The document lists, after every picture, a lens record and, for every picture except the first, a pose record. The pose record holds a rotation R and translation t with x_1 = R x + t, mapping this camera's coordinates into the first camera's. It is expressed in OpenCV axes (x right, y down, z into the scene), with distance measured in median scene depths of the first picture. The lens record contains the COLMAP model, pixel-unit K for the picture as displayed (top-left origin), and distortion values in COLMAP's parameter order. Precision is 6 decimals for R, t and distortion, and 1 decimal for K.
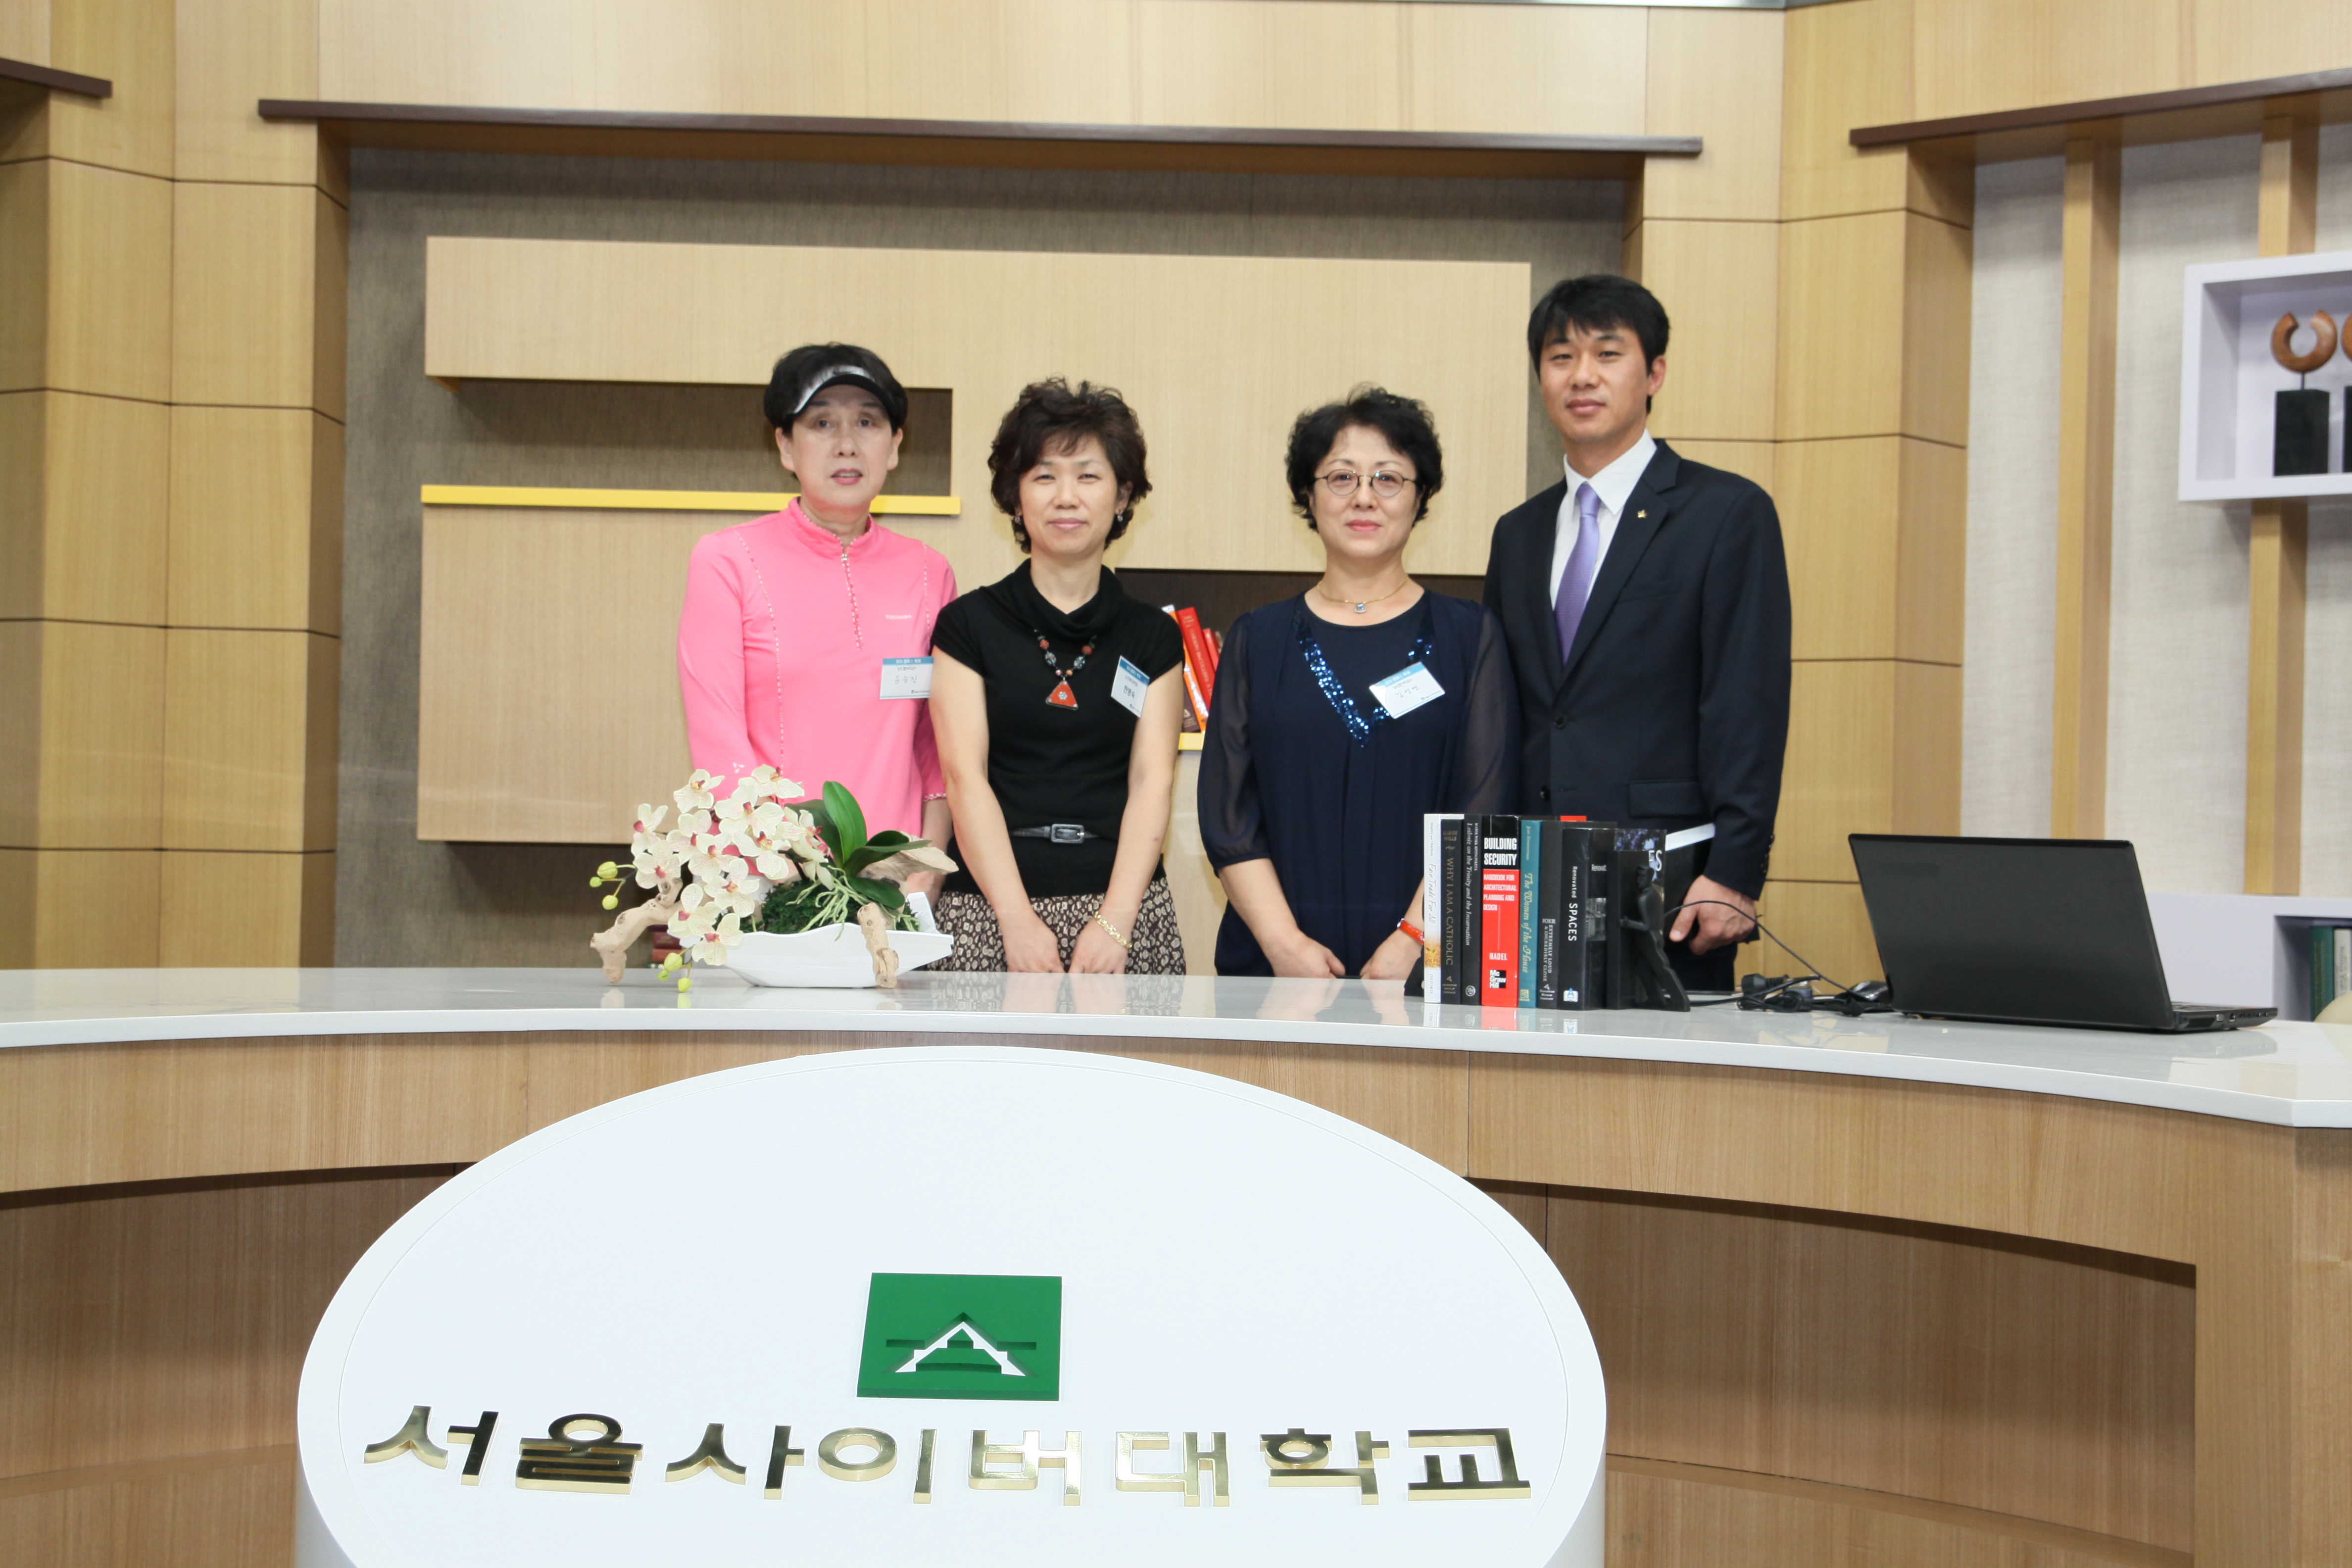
lens RADIAL K [[3610.1, 0, 1176.8], [0, 3610.1, 786.2], [0, 0, 1]] dist [0.064519, 0.388424]
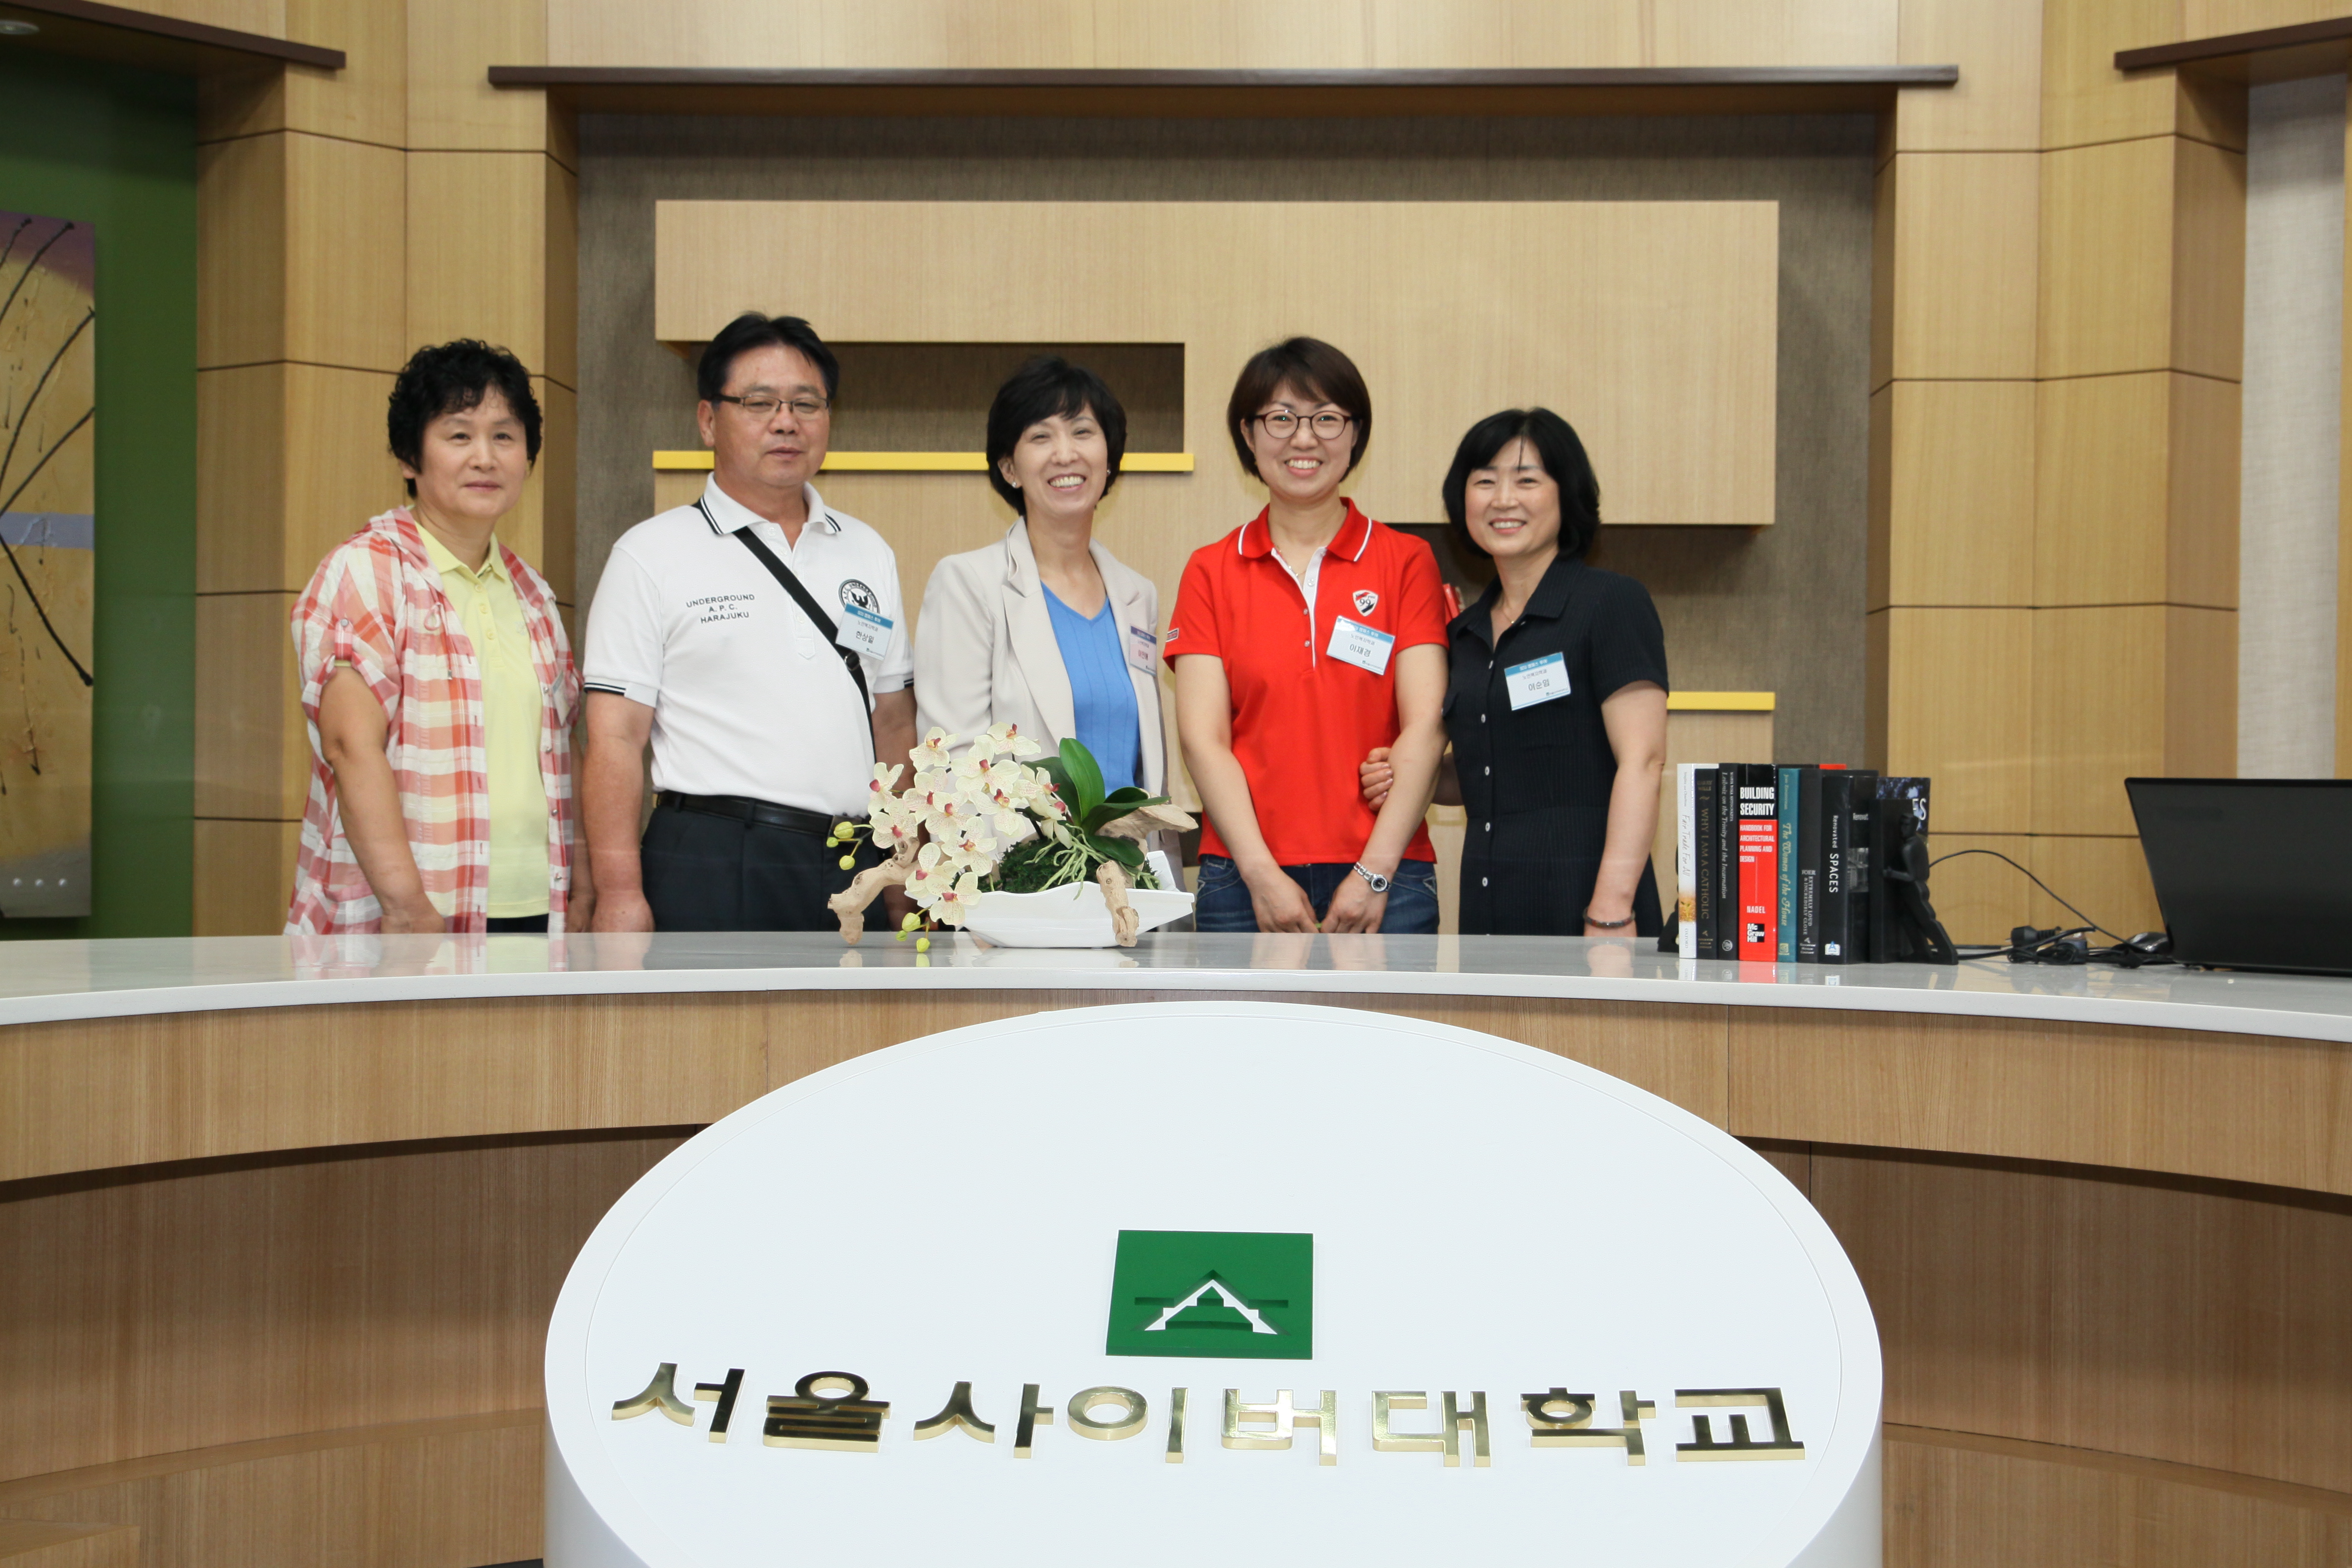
lens RADIAL K [[3653.6, 0, 1176.0], [0, 3653.6, 784.0], [0, 0, 1]] dist [0.063270, 0.415677]
pose [[0.997889, -0.011213, -0.063964, -0.003089], [0.011576, 0.999919, 0.005306, 0.006492], [0.063899, -0.006036, 0.997938, 0.010610]]
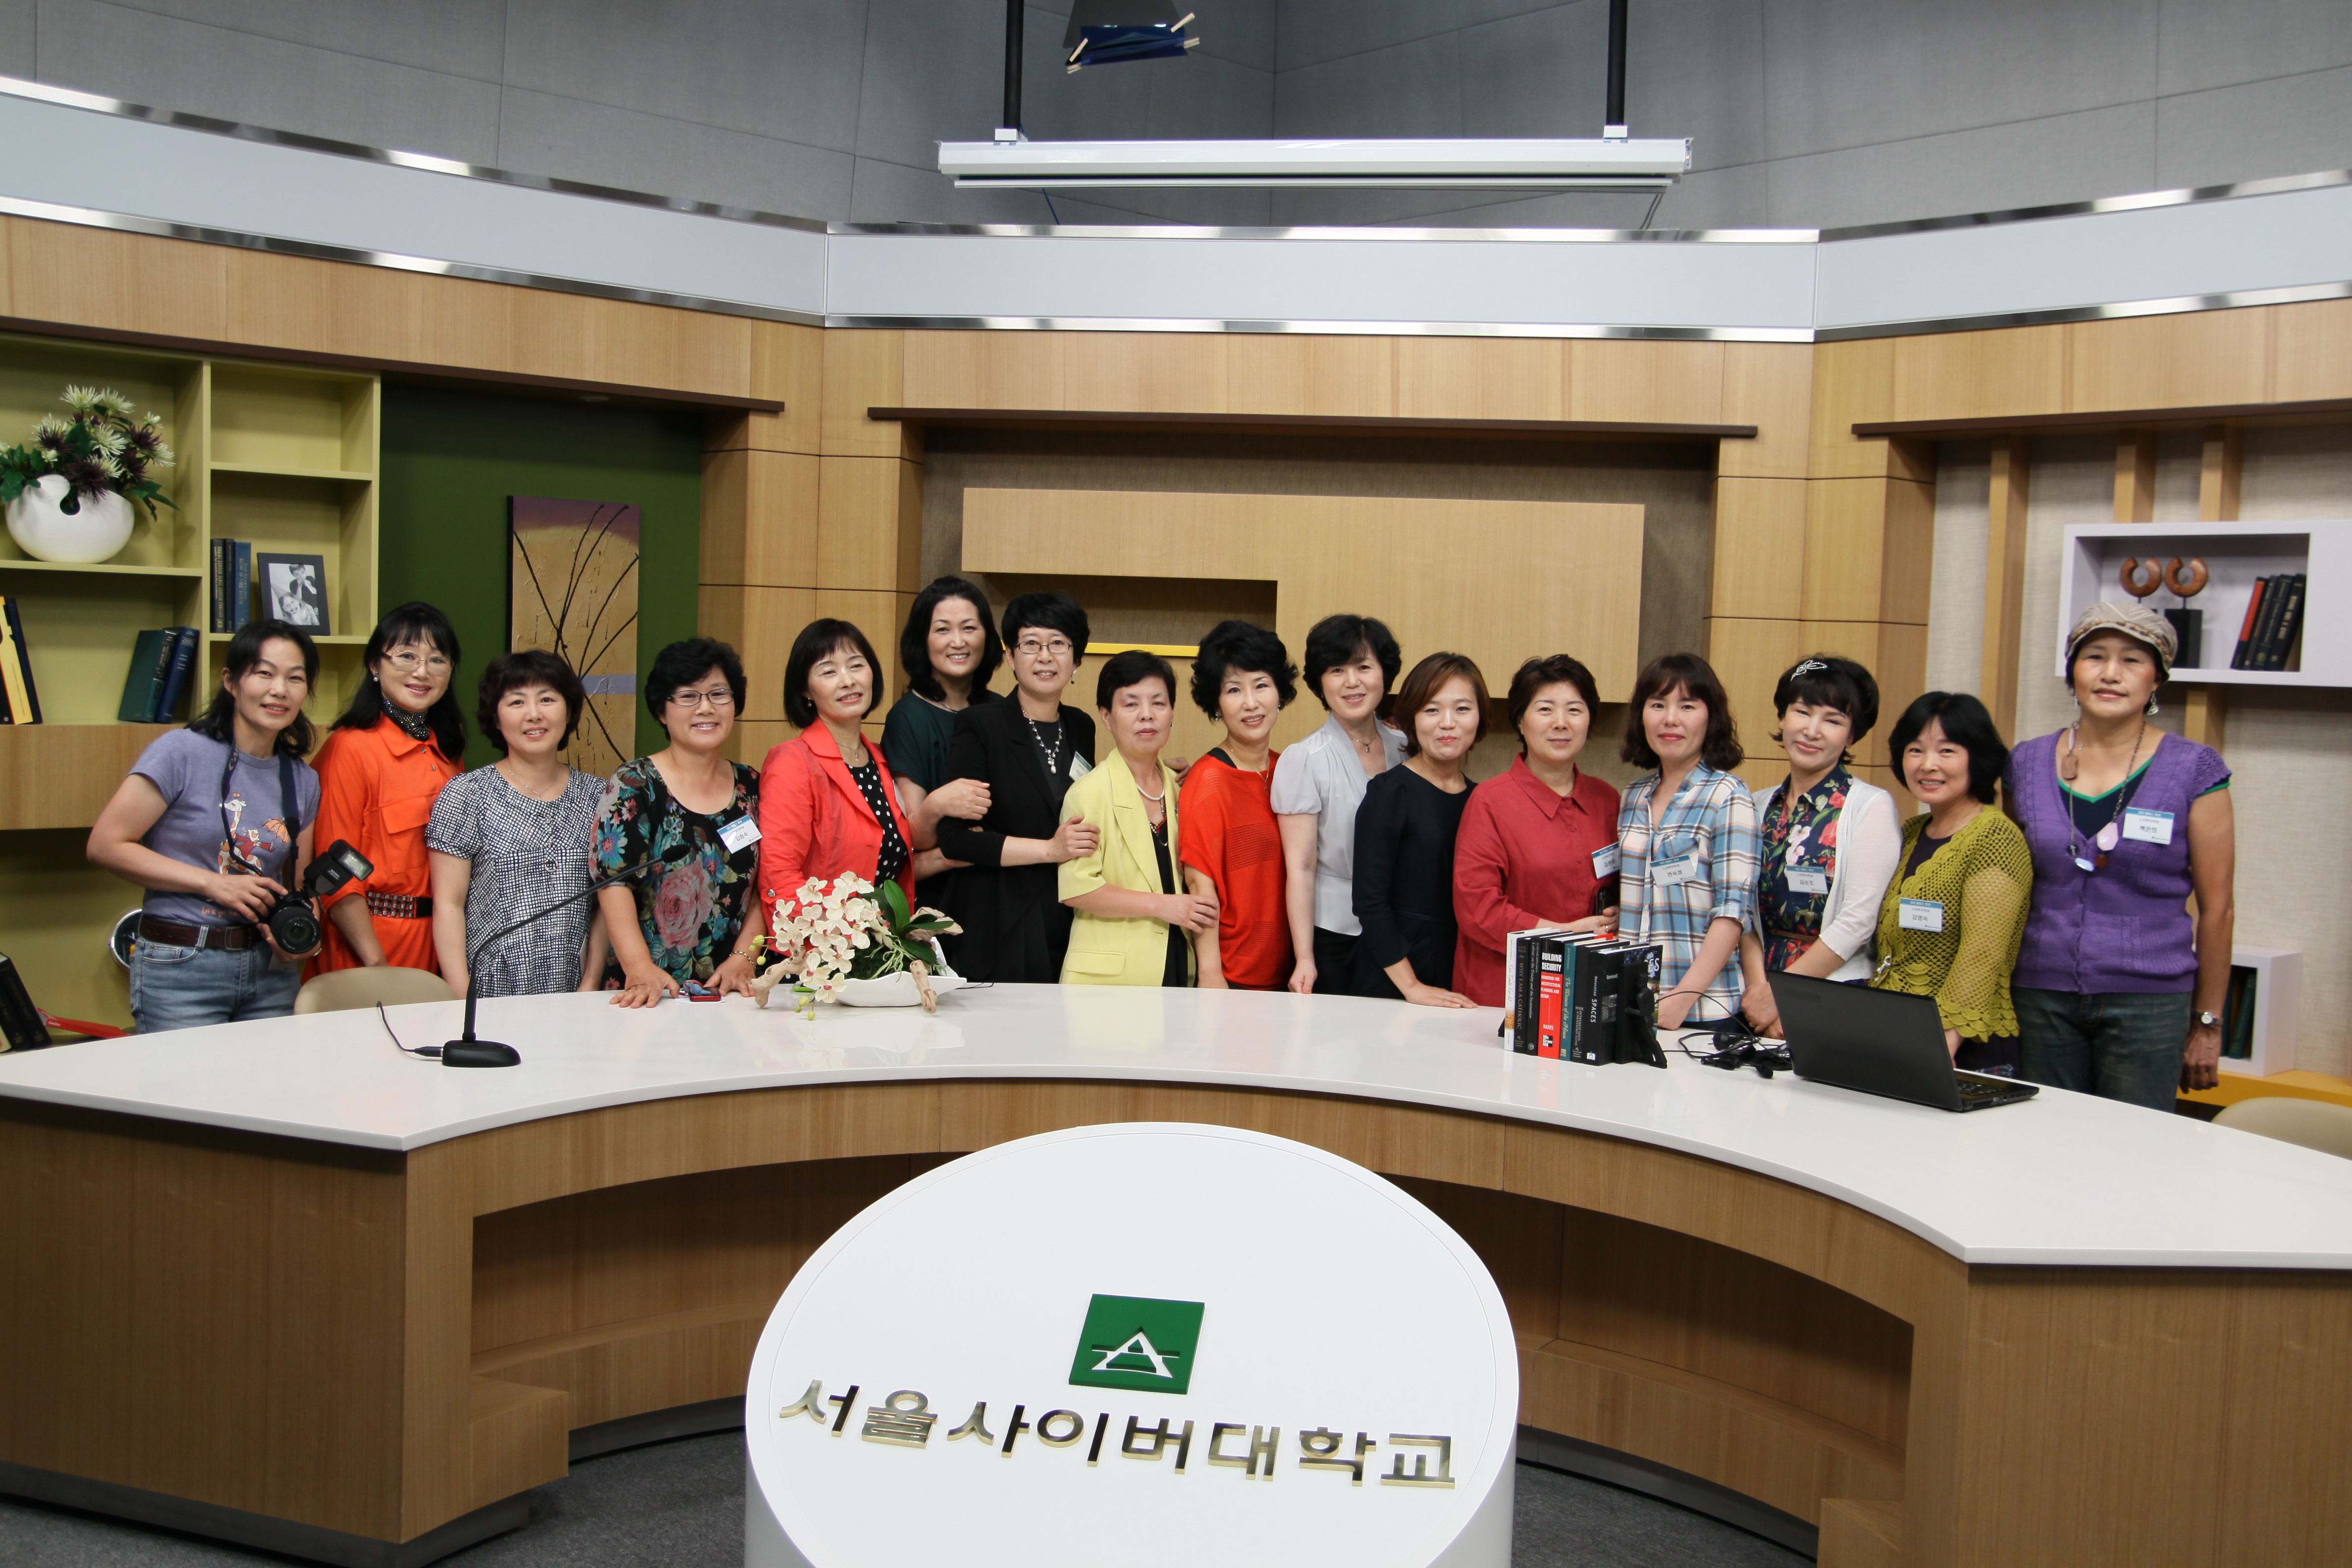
lens RADIAL K [[2251.3, 0, 1175.2], [0, 2251.3, 785.4], [0, 0, 1]] dist [-0.069541, 0.162695]
pose [[0.985725, 0.024738, -0.166533, 0.089248], [-0.012853, 0.997317, 0.072072, -0.129873], [0.167869, -0.068903, 0.983398, -0.001144]]
